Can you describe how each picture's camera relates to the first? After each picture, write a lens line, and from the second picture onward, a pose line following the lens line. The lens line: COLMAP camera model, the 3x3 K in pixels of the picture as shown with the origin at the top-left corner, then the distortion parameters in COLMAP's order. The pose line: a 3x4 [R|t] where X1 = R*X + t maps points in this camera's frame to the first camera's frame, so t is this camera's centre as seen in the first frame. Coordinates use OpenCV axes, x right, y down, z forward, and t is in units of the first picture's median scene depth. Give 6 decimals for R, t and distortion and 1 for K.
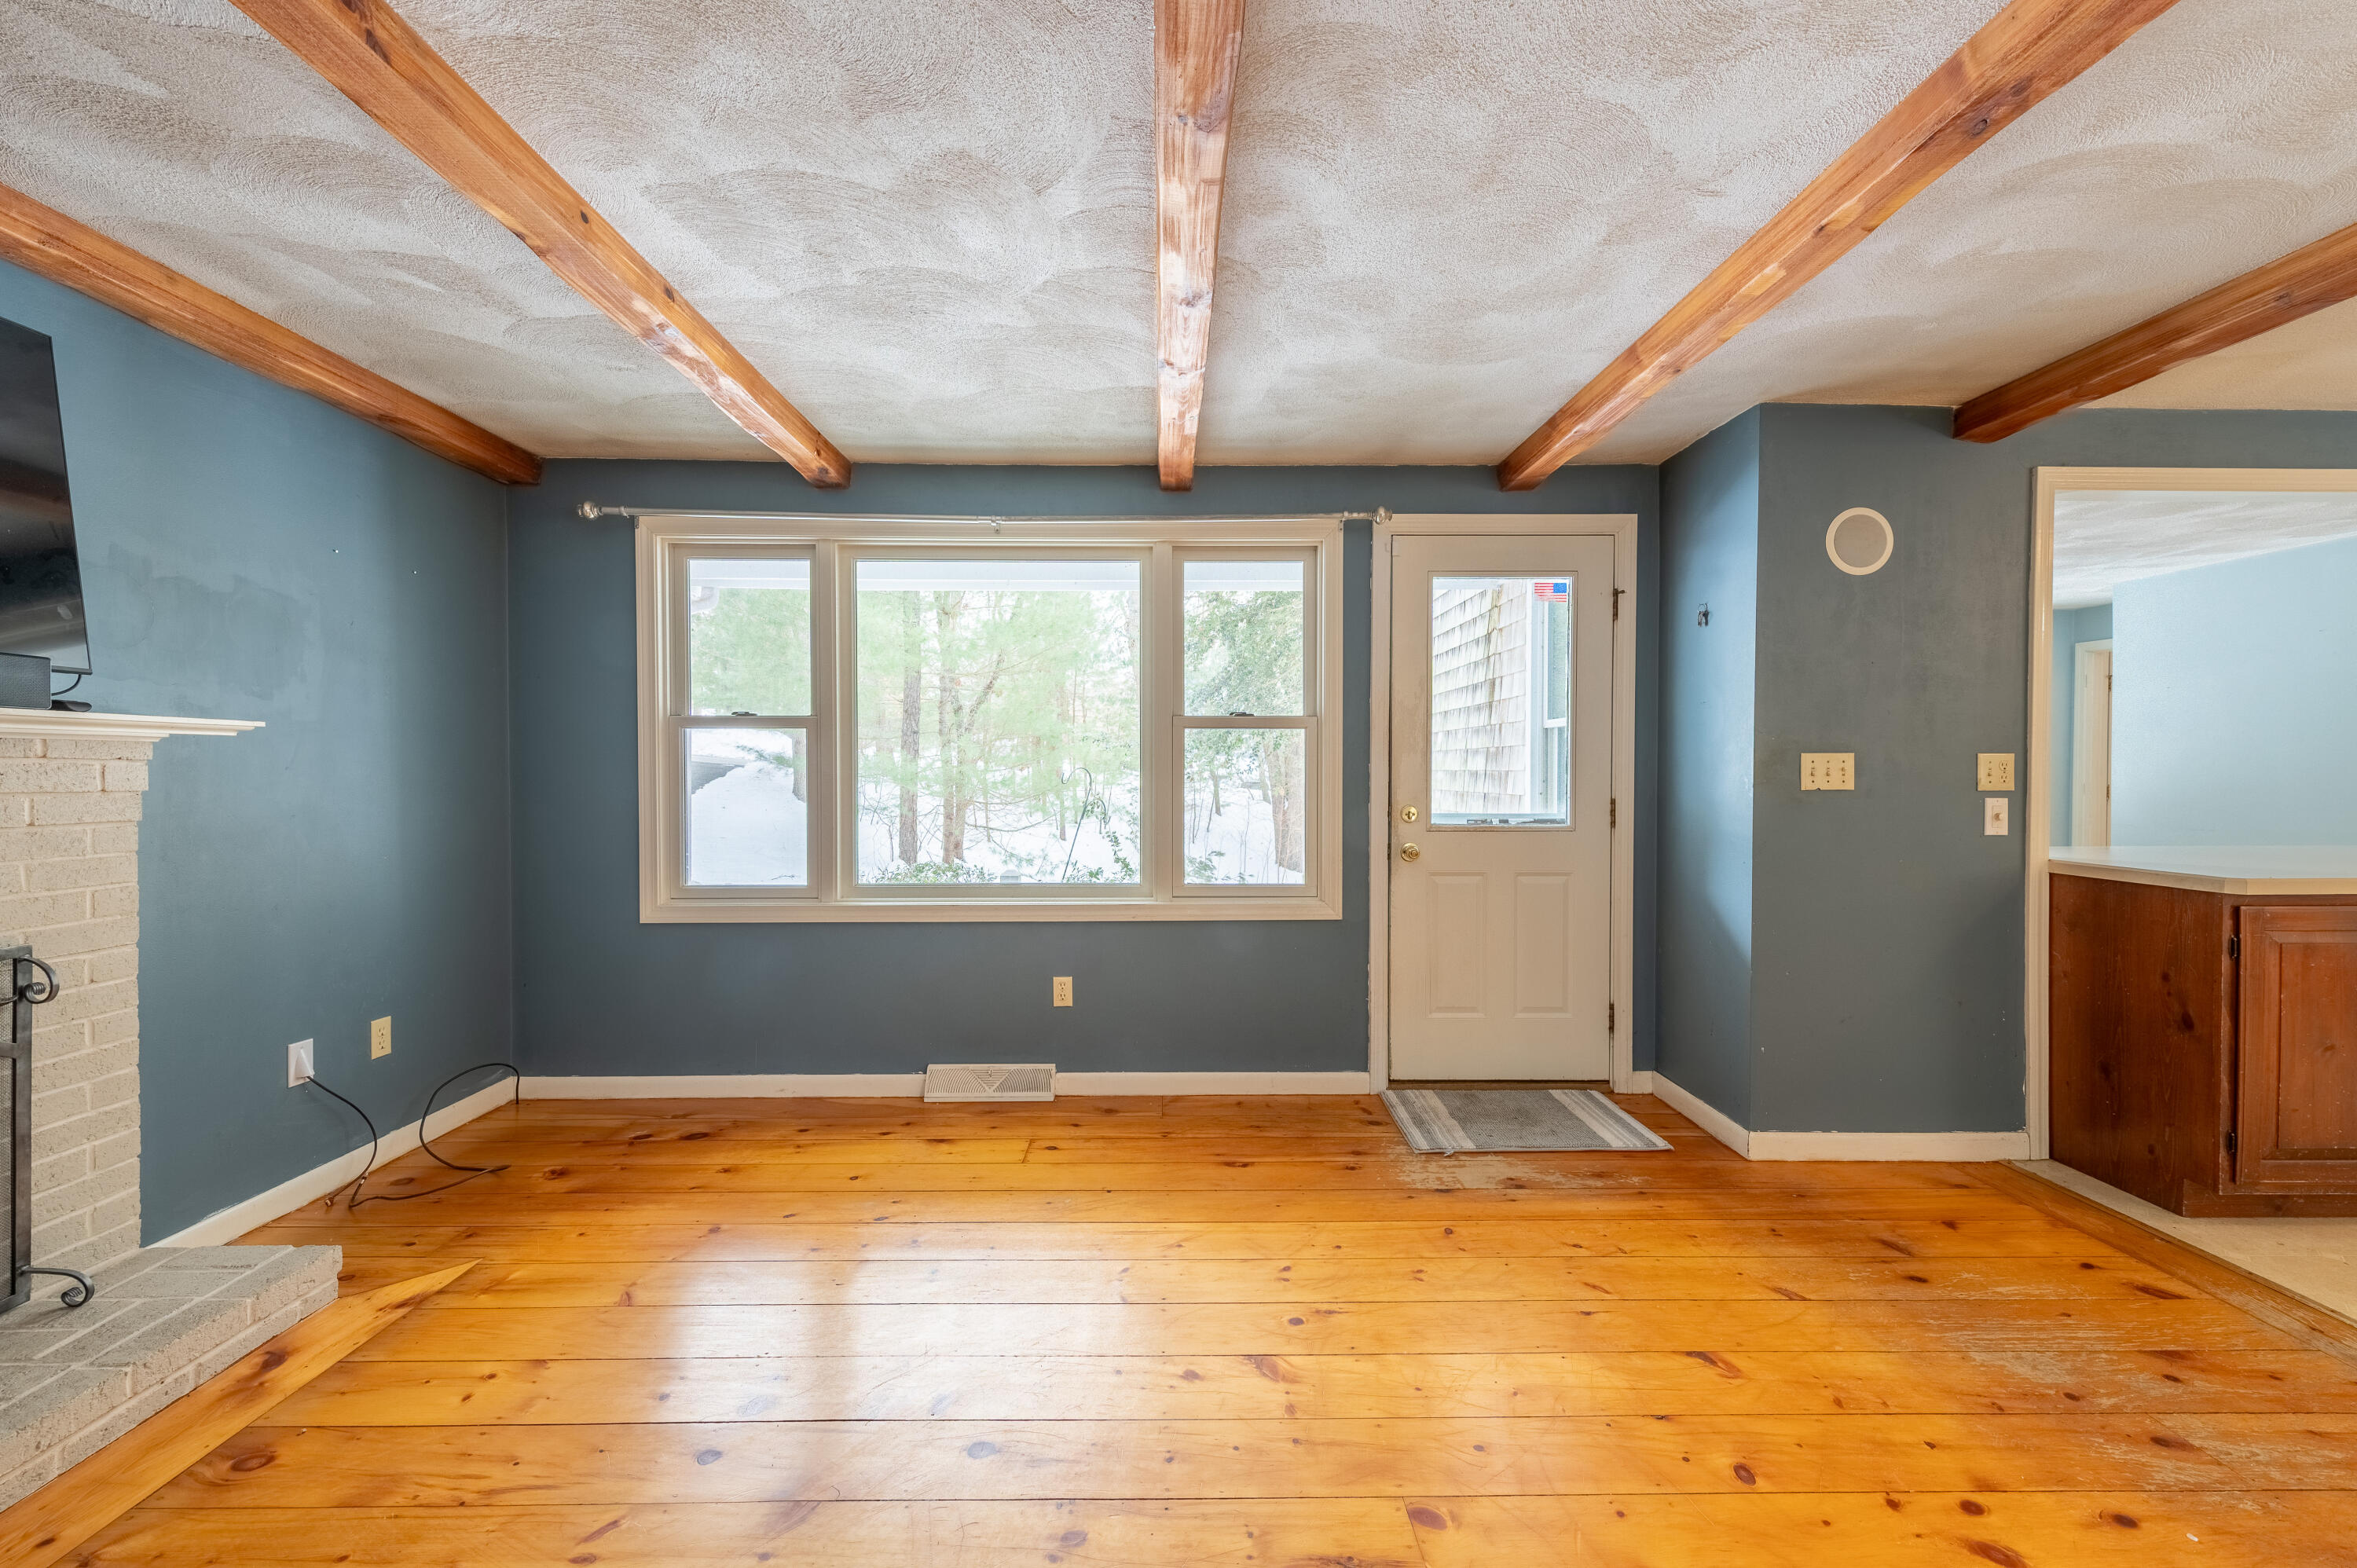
lens RADIAL K [[916.4, 0, 1178.5], [0, 916.4, 784.0], [0, 0, 1]] dist [0.000554, -0.000532]
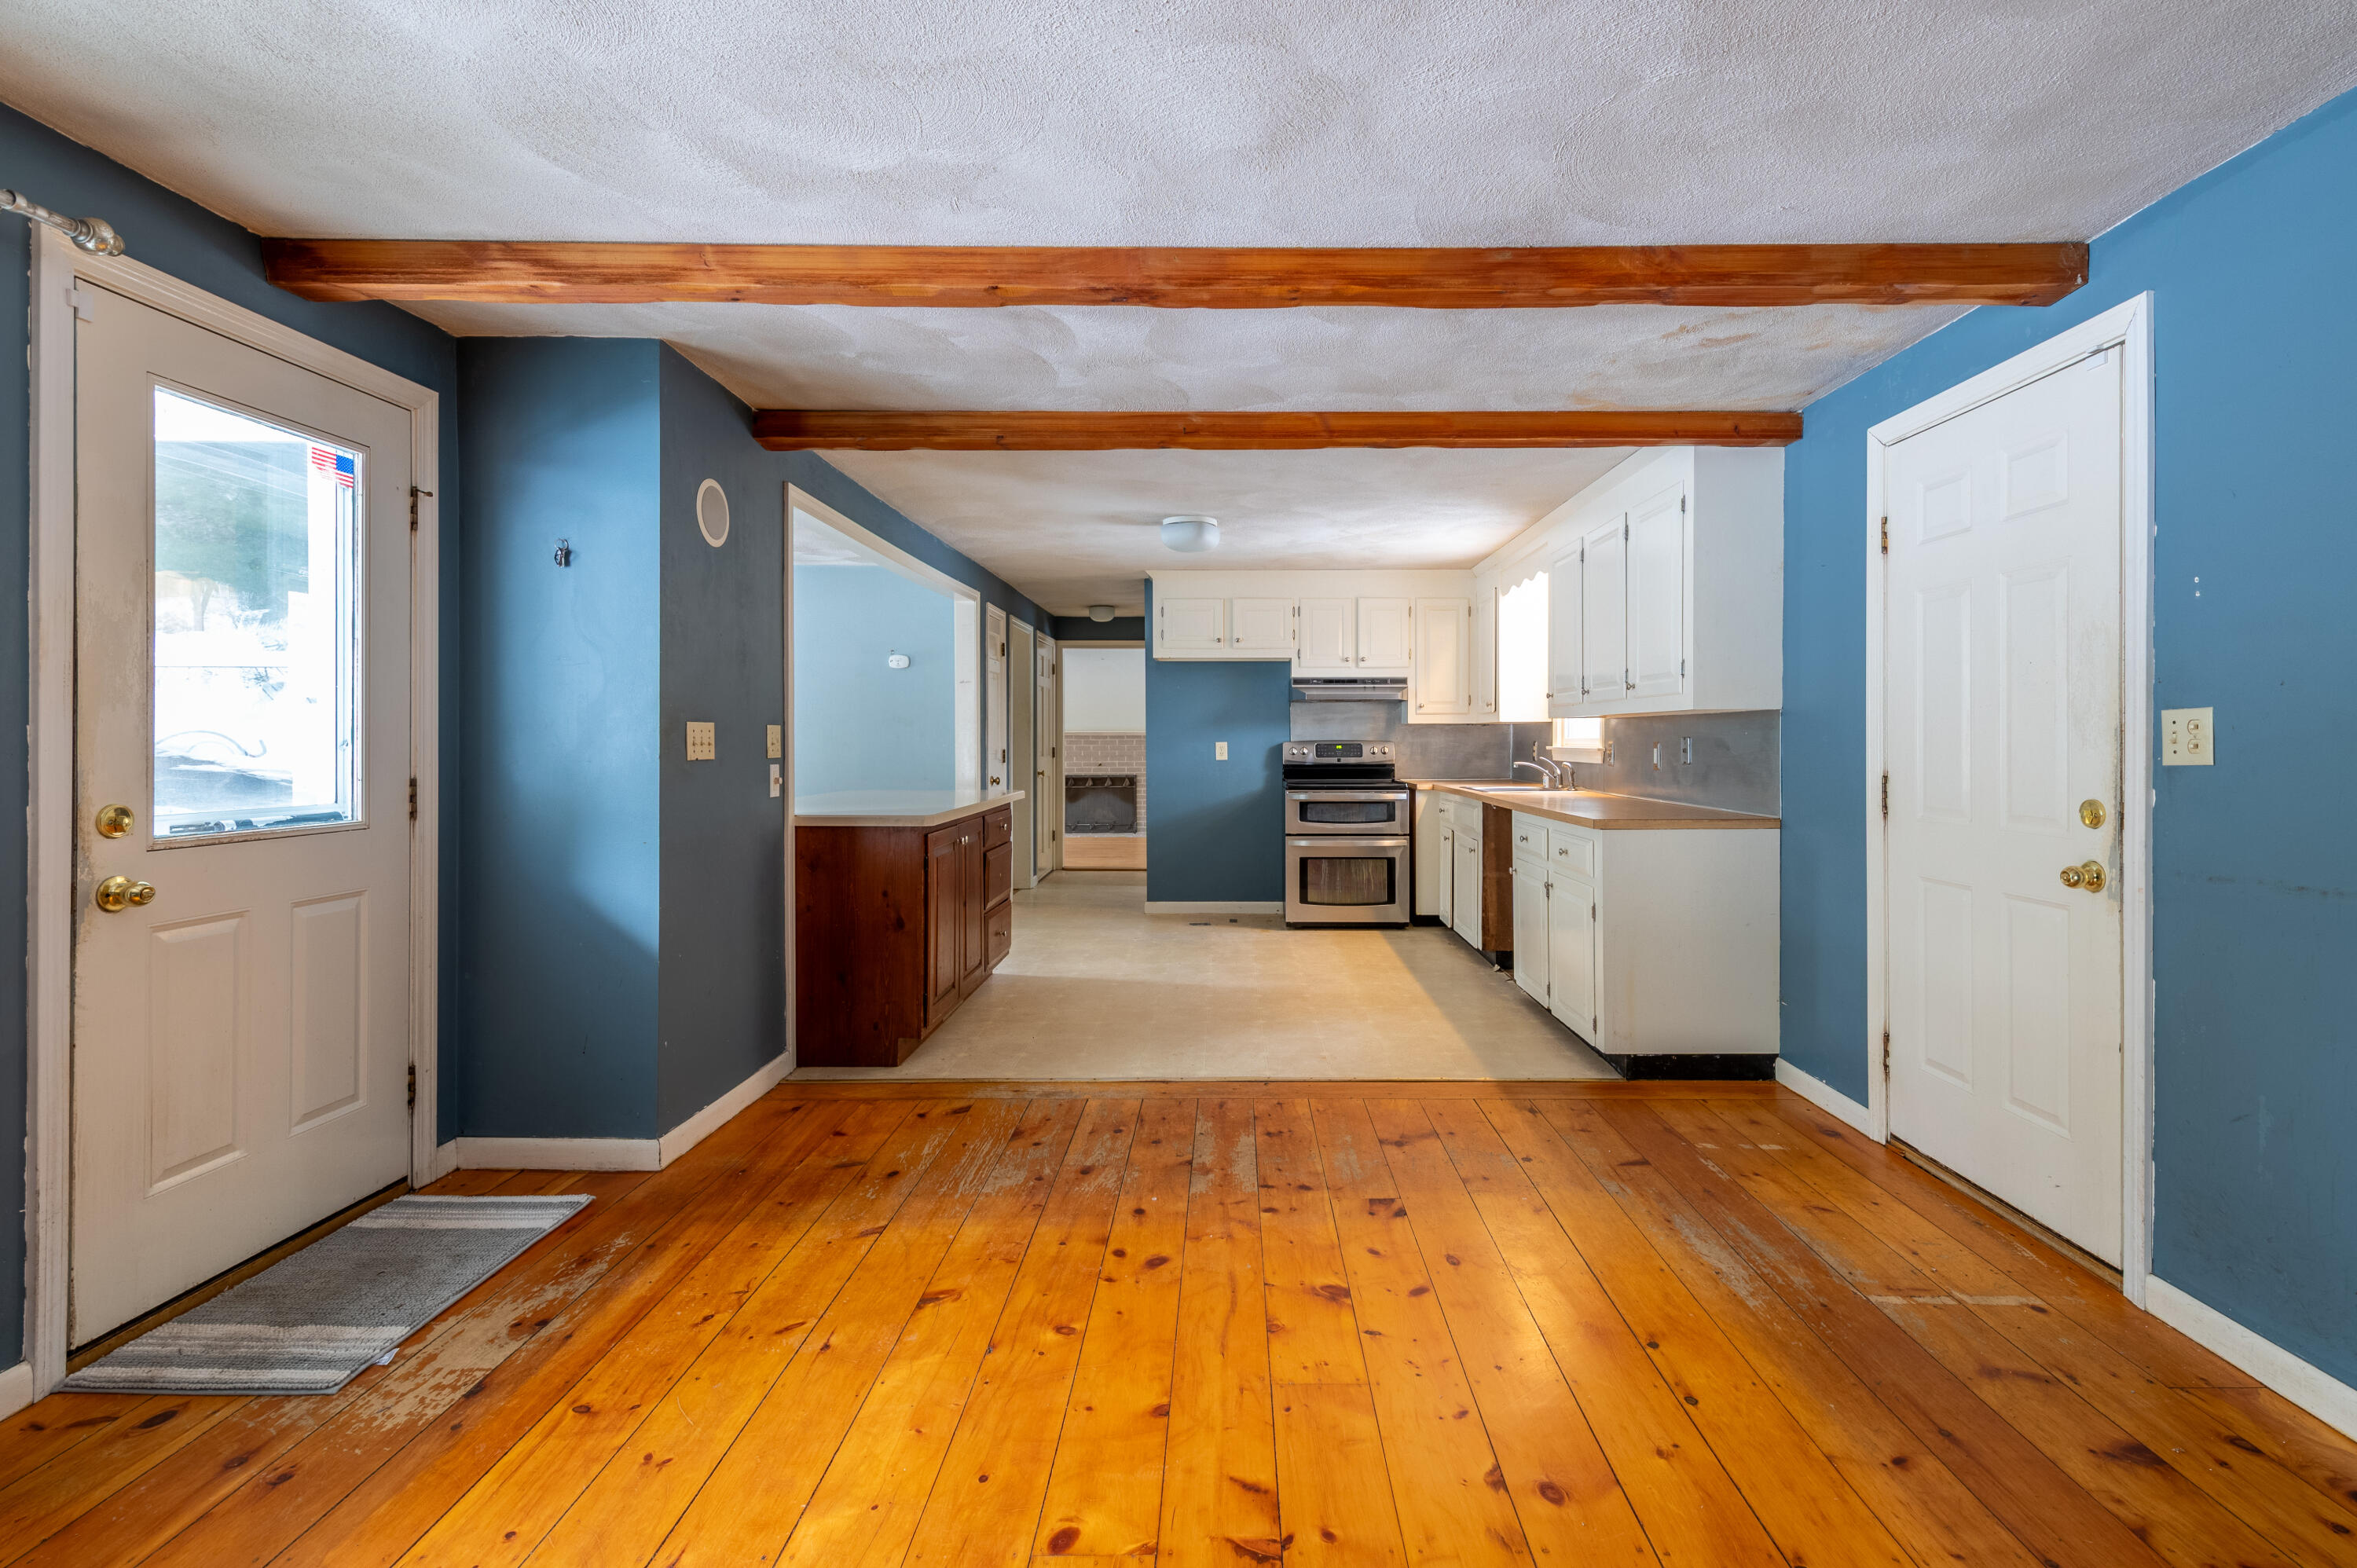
lens RADIAL K [[1067.5, 0, 1225.3], [0, 1067.5, 743.4], [0, 0, 1]] dist [0.001649, 0.000017]
pose [[0.006227, -0.001815, 0.999979, -0.428696], [0.013058, 0.999913, 0.001734, -0.005920], [-0.999895, 0.013047, 0.006250, 0.430513]]
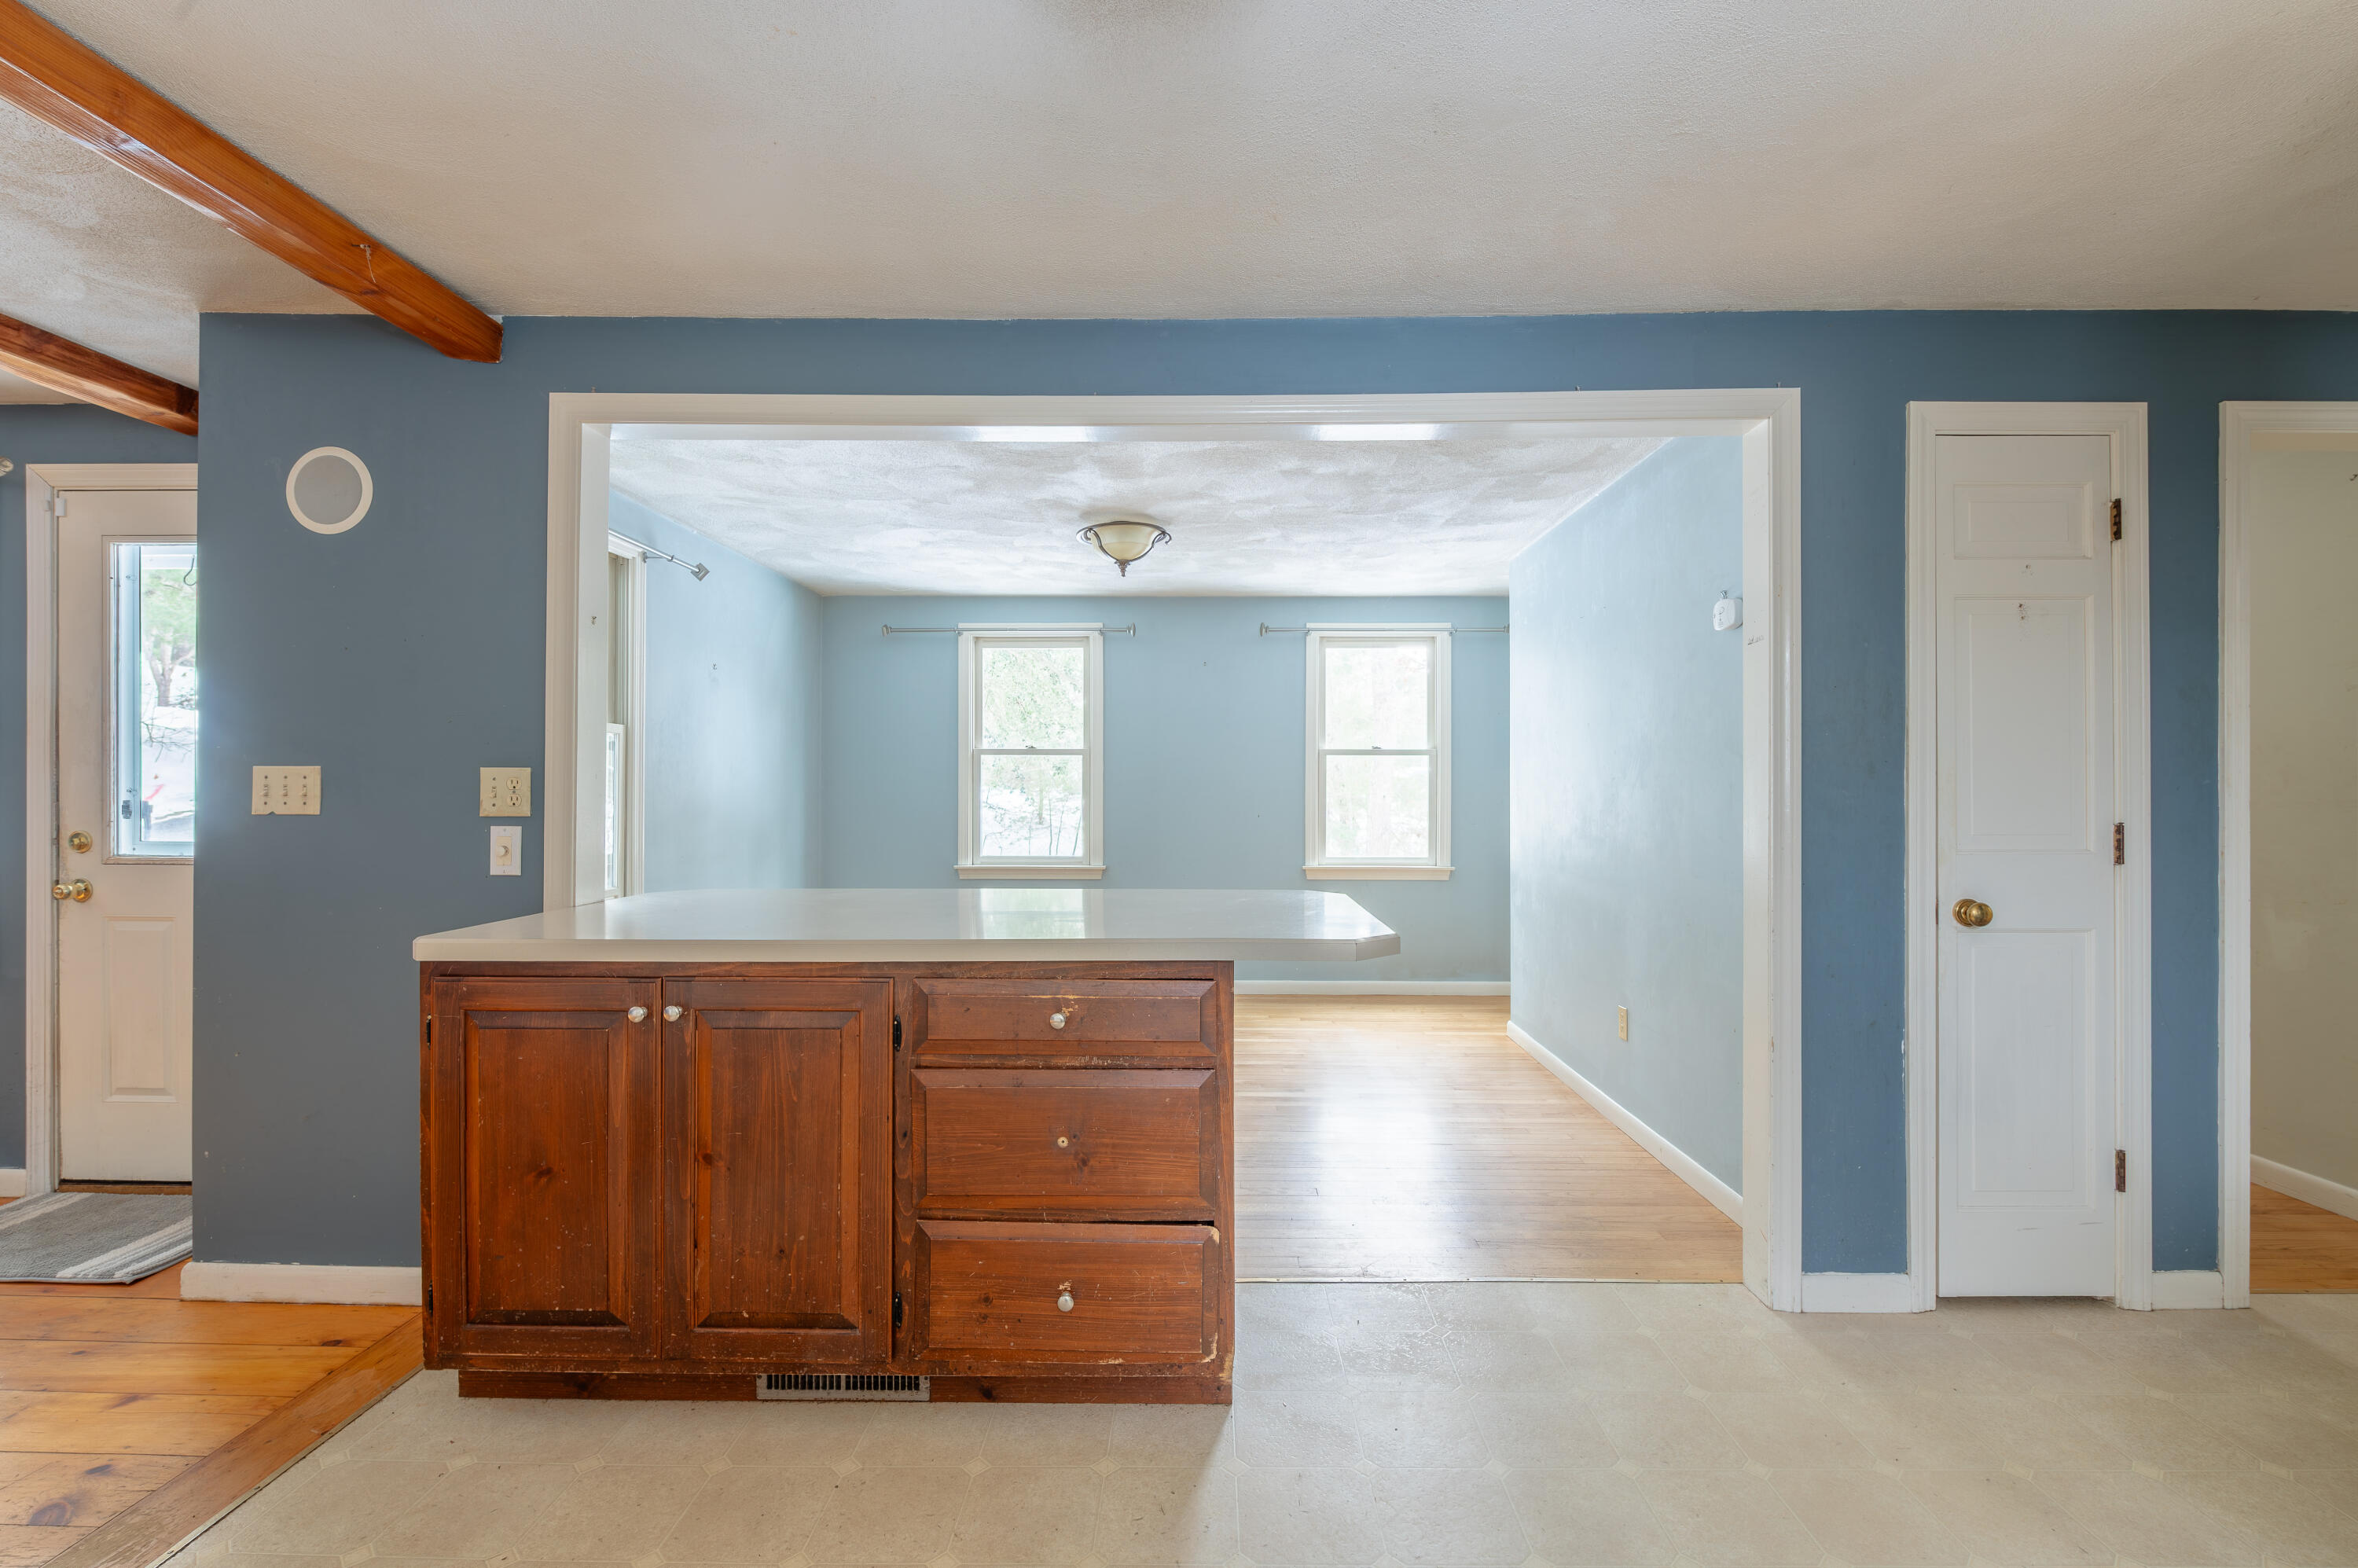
lens RADIAL K [[1044.3, 0, 1179.0], [0, 1044.3, 784.0], [0, 0, 1]] dist [-0.002500, -0.000302]
pose [[0.999803, 0.001155, -0.019792, 1.468207], [-0.001399, 0.999923, -0.012322, -0.009833], [0.019777, 0.012347, 0.999728, 0.143724]]
